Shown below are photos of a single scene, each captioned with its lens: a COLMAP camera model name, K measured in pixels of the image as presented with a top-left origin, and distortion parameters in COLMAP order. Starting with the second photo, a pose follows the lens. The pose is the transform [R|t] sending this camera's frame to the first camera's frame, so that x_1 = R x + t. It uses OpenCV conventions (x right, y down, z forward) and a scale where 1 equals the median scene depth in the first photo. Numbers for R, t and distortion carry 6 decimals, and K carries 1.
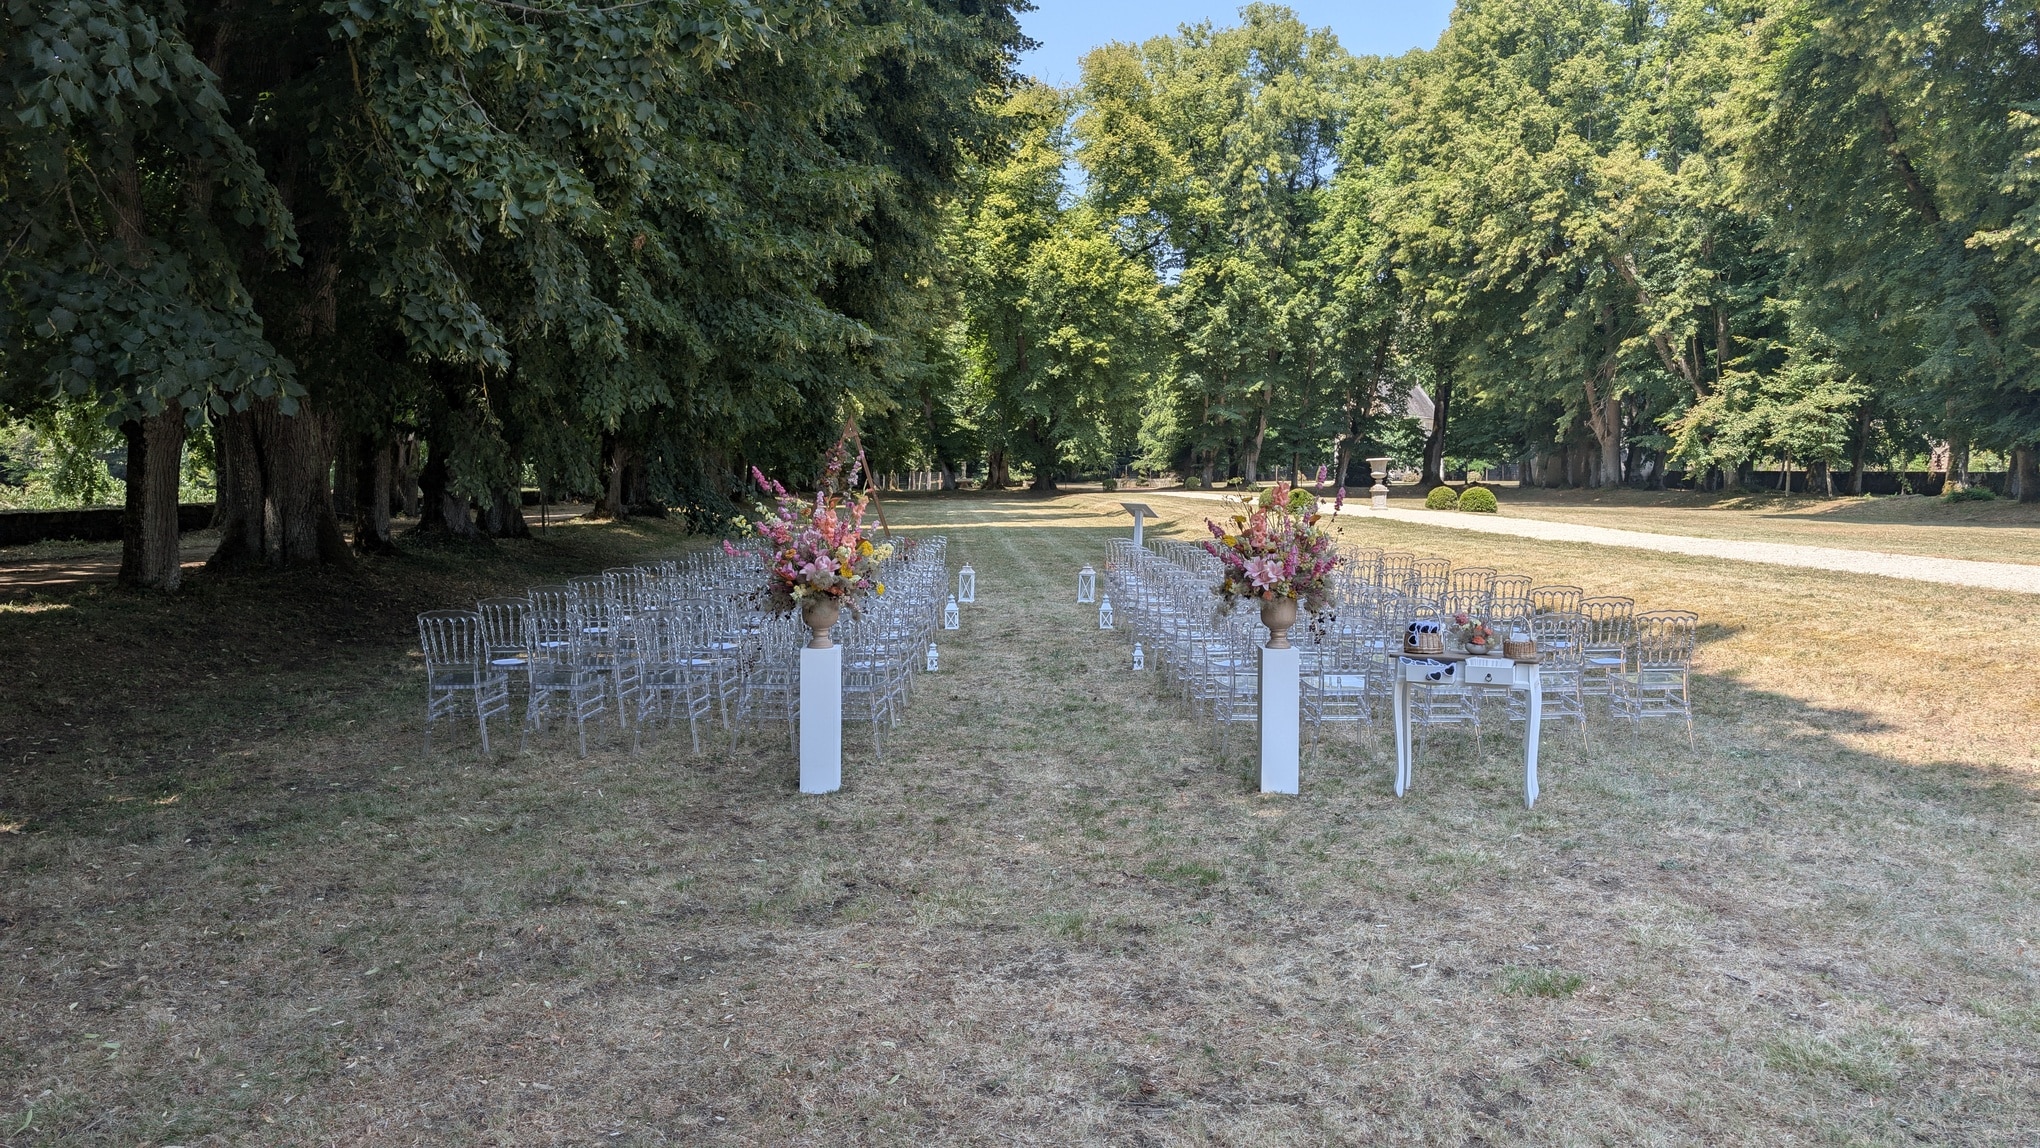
lens RADIAL K [[1396.6, 0, 1019.7], [0, 1396.6, 581.5], [0, 0, 1]] dist [-0.001312, -0.000255]
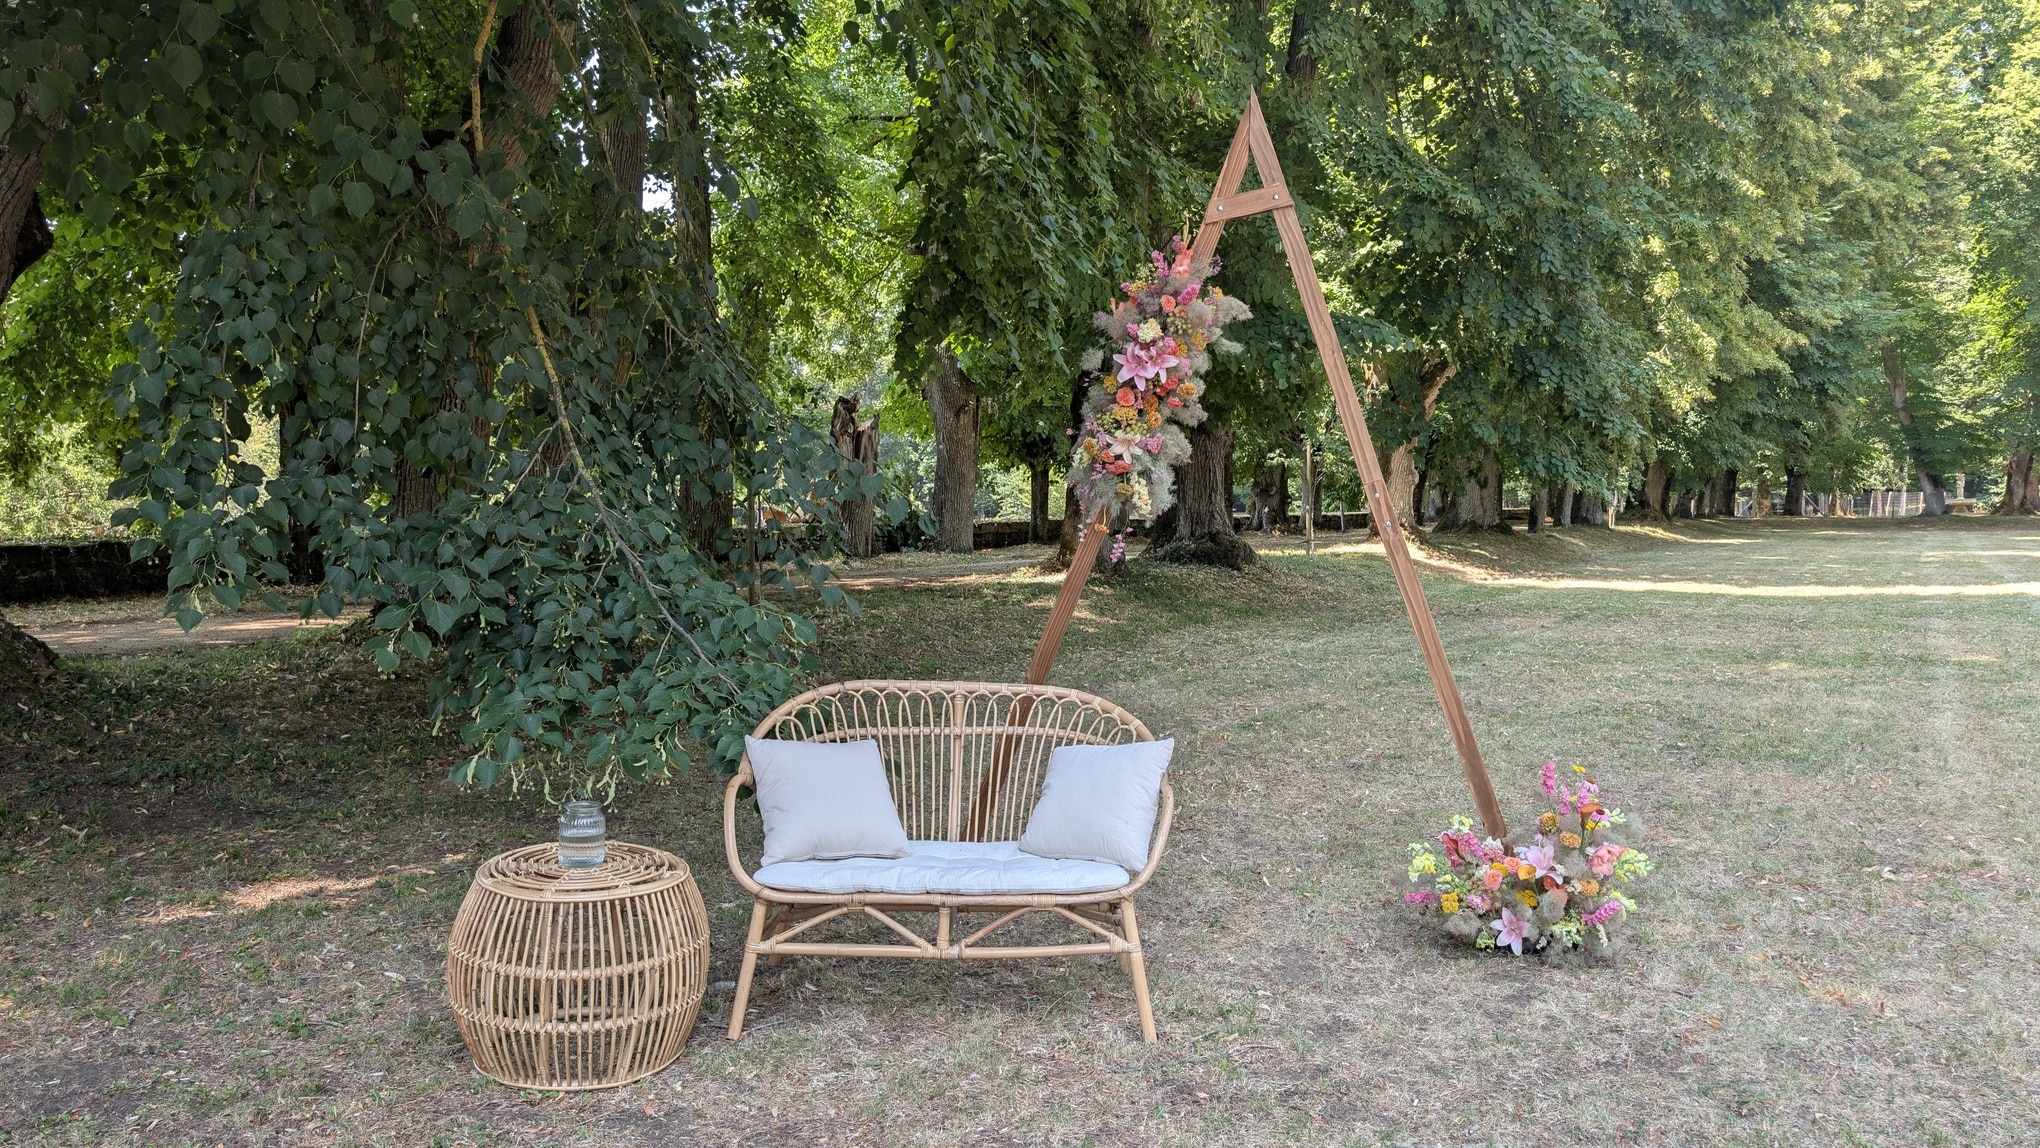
lens RADIAL K [[1396.6, 0, 1019.7], [0, 1396.6, 581.5], [0, 0, 1]] dist [-0.001312, -0.000255]
pose [[0.806931, 0.025004, -0.590116, -0.008269], [-0.036659, 0.999297, -0.007787, -0.013108], [0.589507, 0.027917, 0.807281, 0.205273]]
